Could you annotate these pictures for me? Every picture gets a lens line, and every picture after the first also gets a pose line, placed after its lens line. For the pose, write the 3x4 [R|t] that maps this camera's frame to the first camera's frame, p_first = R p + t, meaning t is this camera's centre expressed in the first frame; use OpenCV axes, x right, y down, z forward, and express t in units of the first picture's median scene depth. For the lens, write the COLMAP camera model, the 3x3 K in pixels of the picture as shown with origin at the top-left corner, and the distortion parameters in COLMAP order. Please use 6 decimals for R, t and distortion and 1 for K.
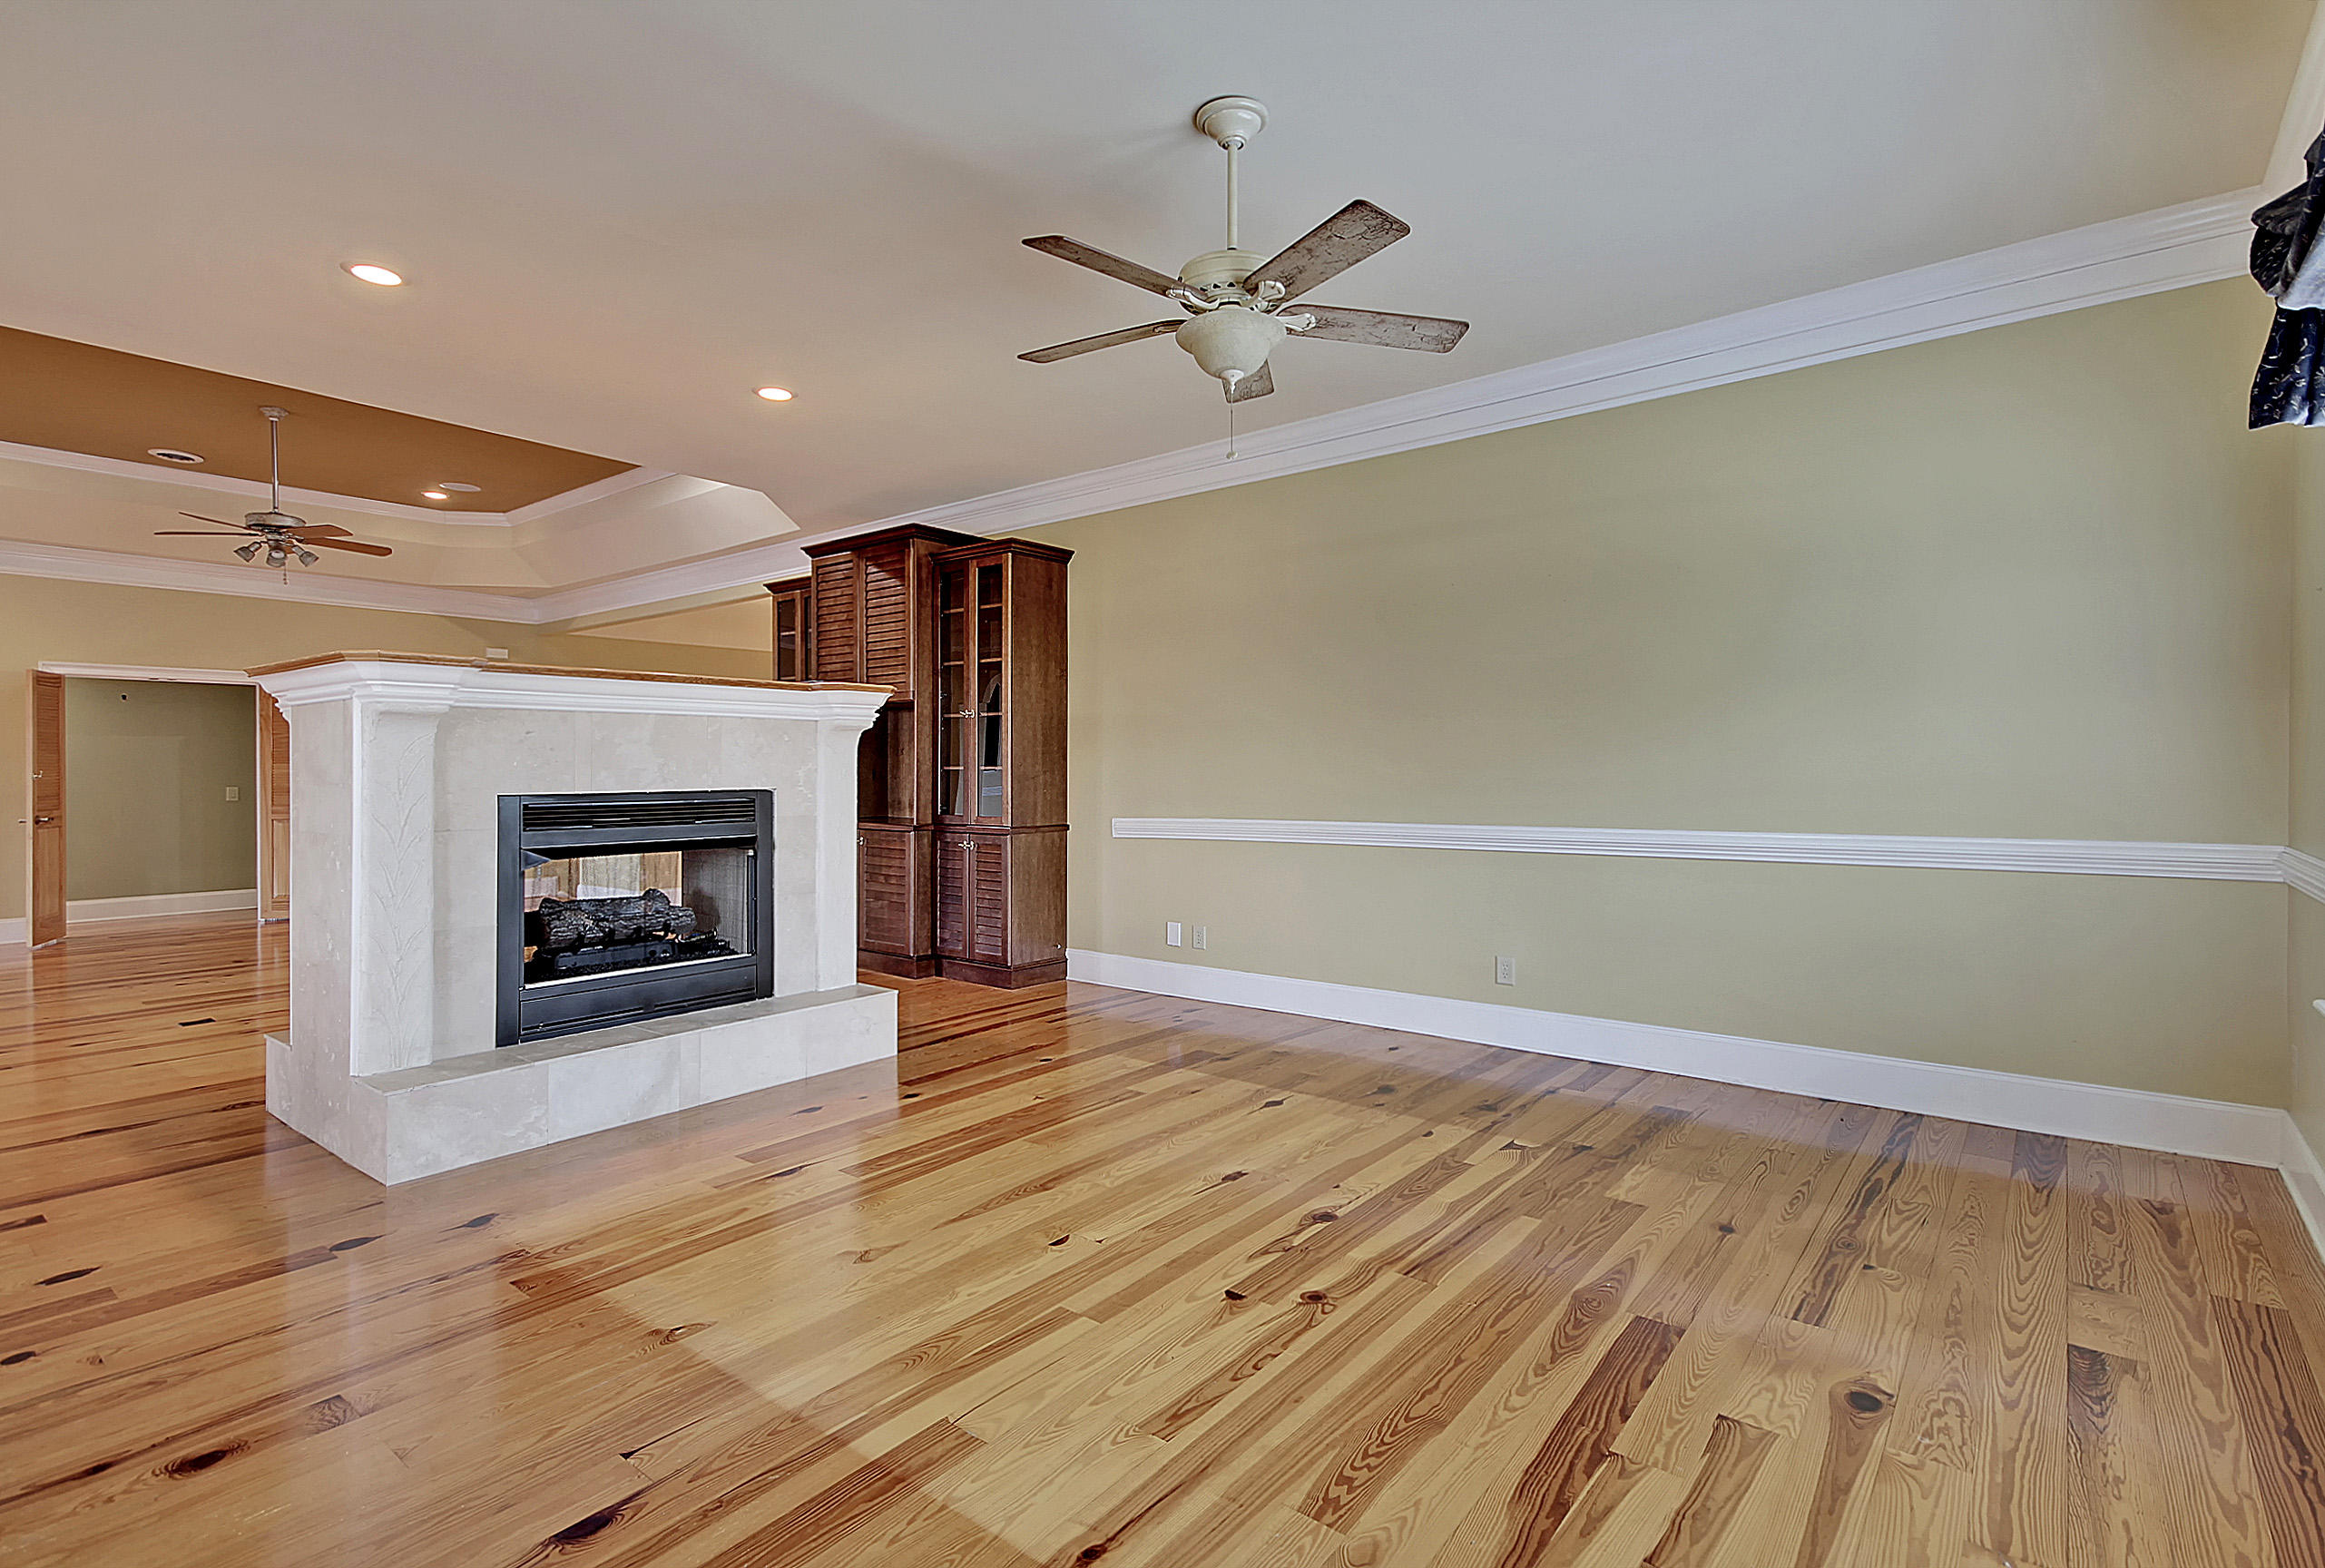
lens RADIAL K [[1090.9, 0, 1161.4], [0, 1090.9, 770.3], [0, 0, 1]] dist [0.020296, 0.000660]
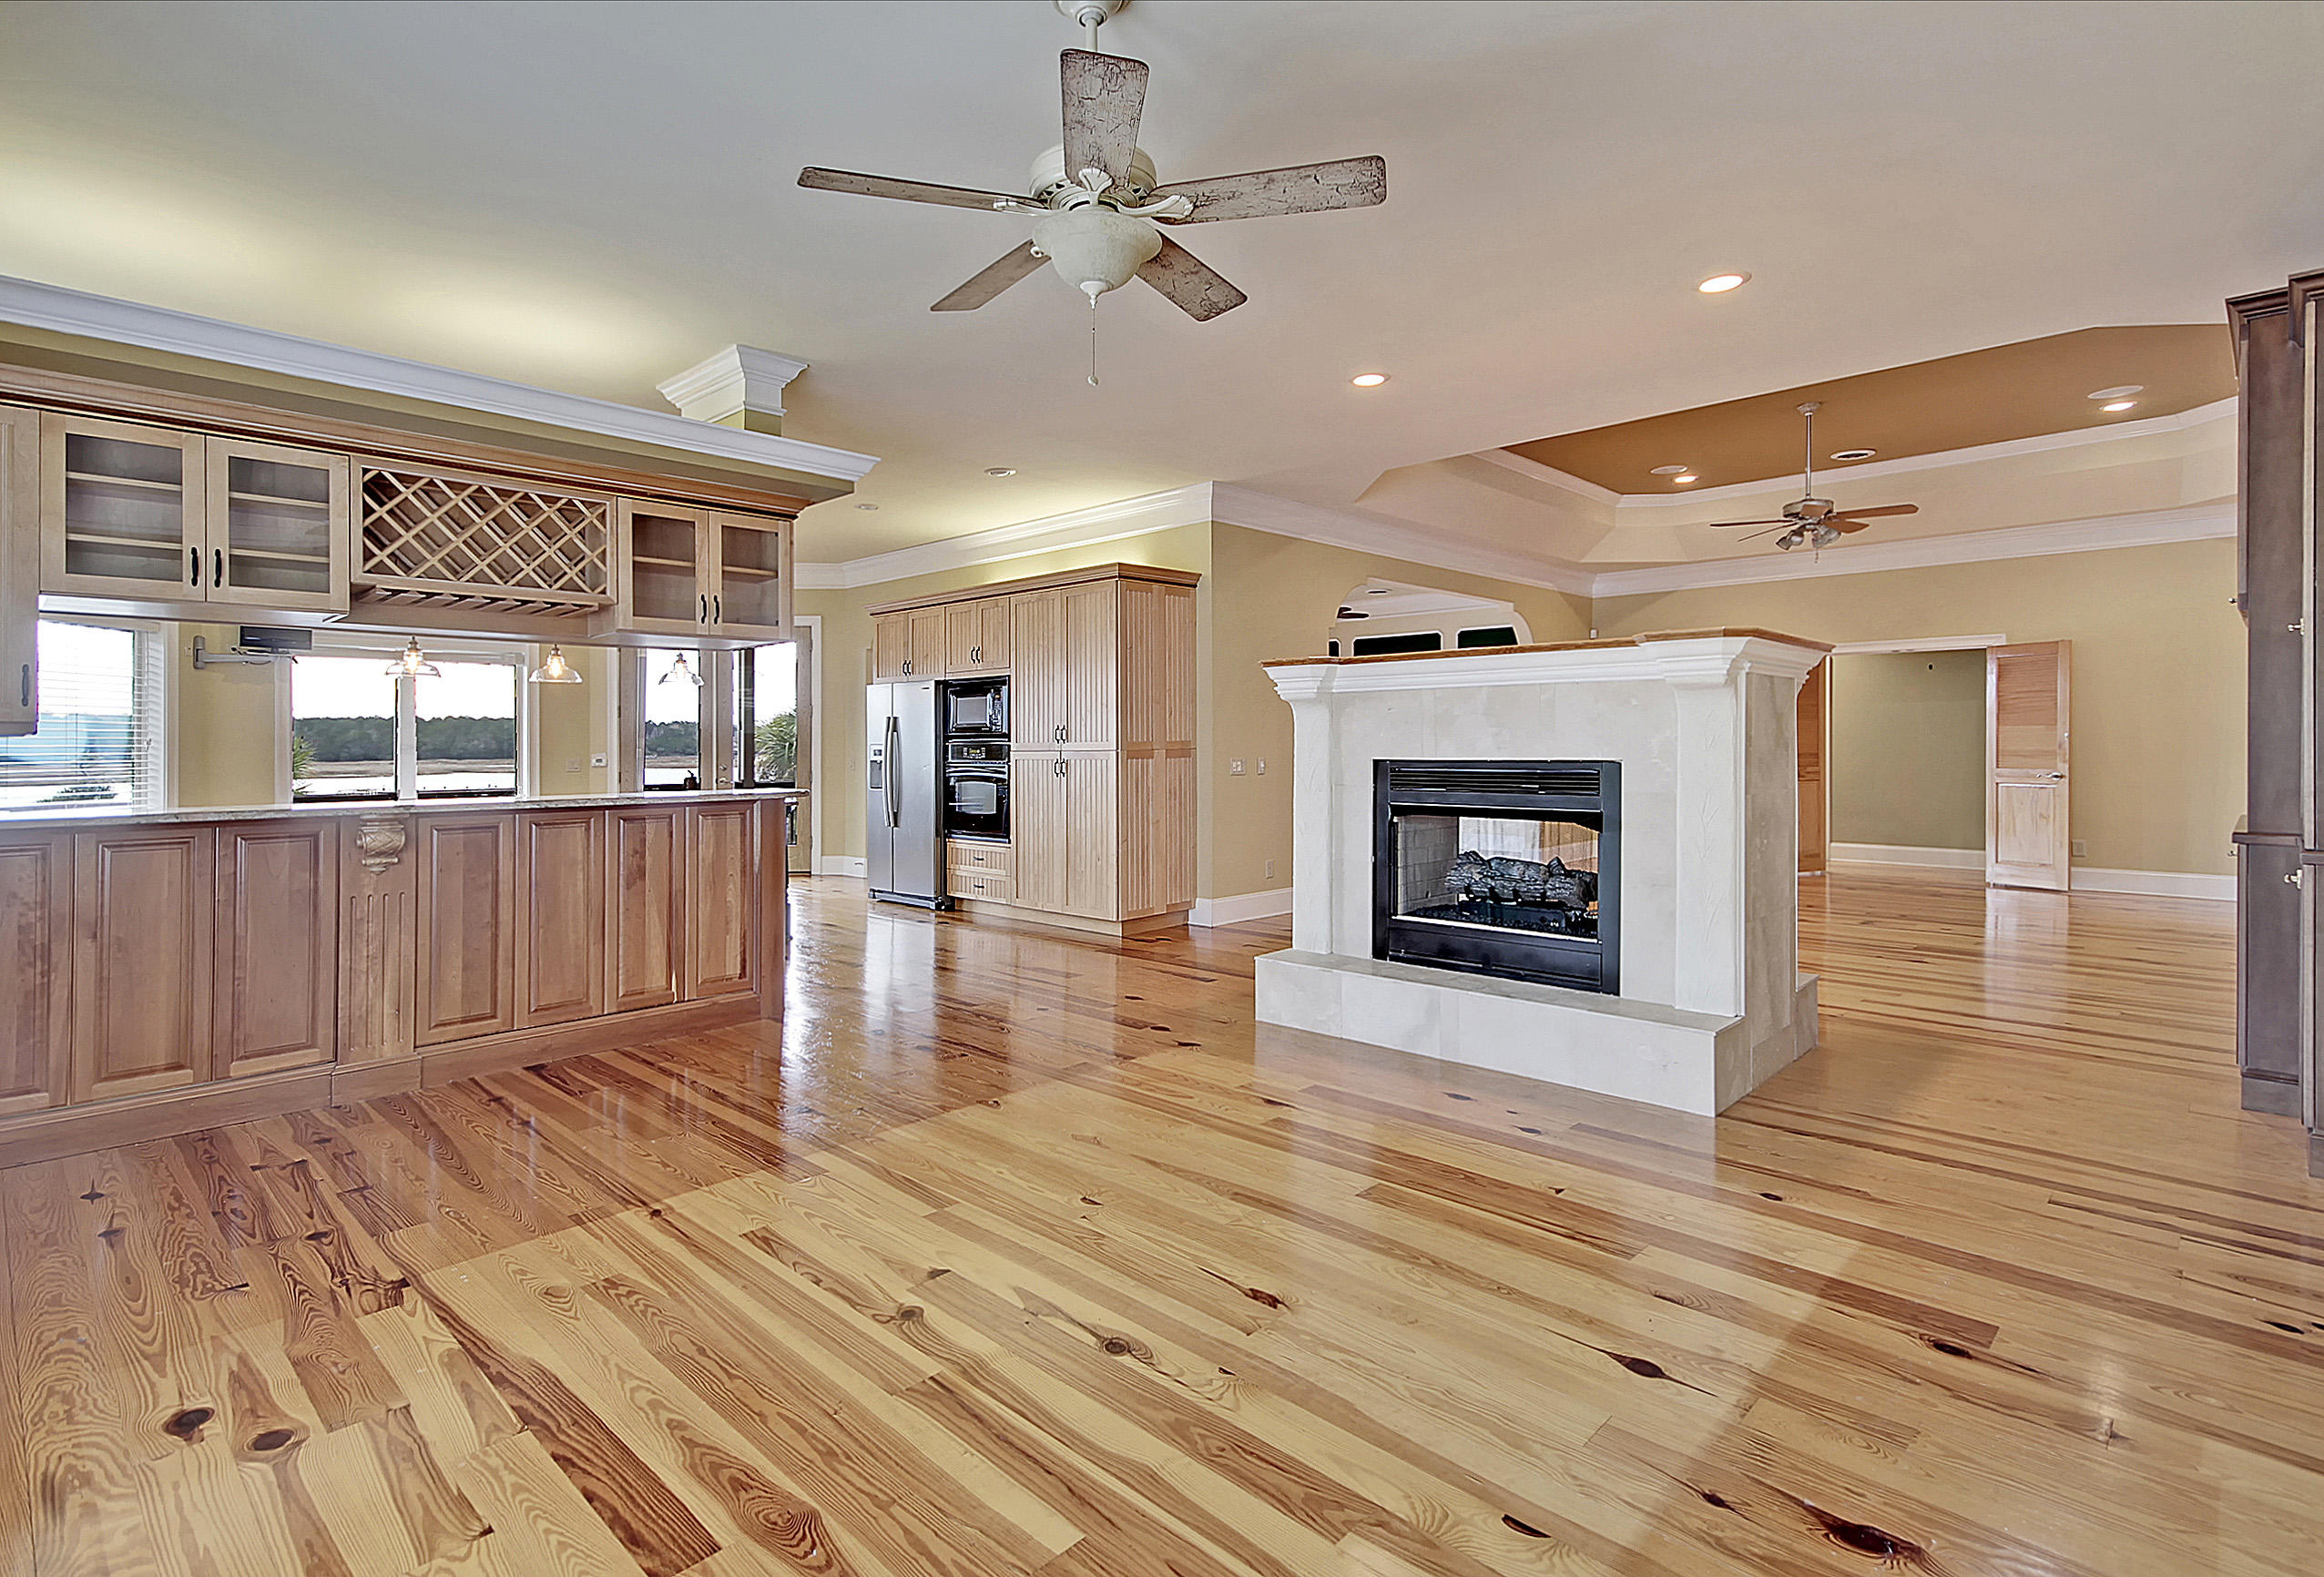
lens RADIAL K [[1173.3, 0, 1188.7], [0, 1173.3, 743.8], [0, 0, 1]] dist [0.020389, -0.001965]
pose [[-0.090900, 0.007175, -0.995834, 1.005609], [0.006406, 0.999958, 0.006620, -0.008584], [0.995839, -0.005778, -0.090943, 1.201100]]
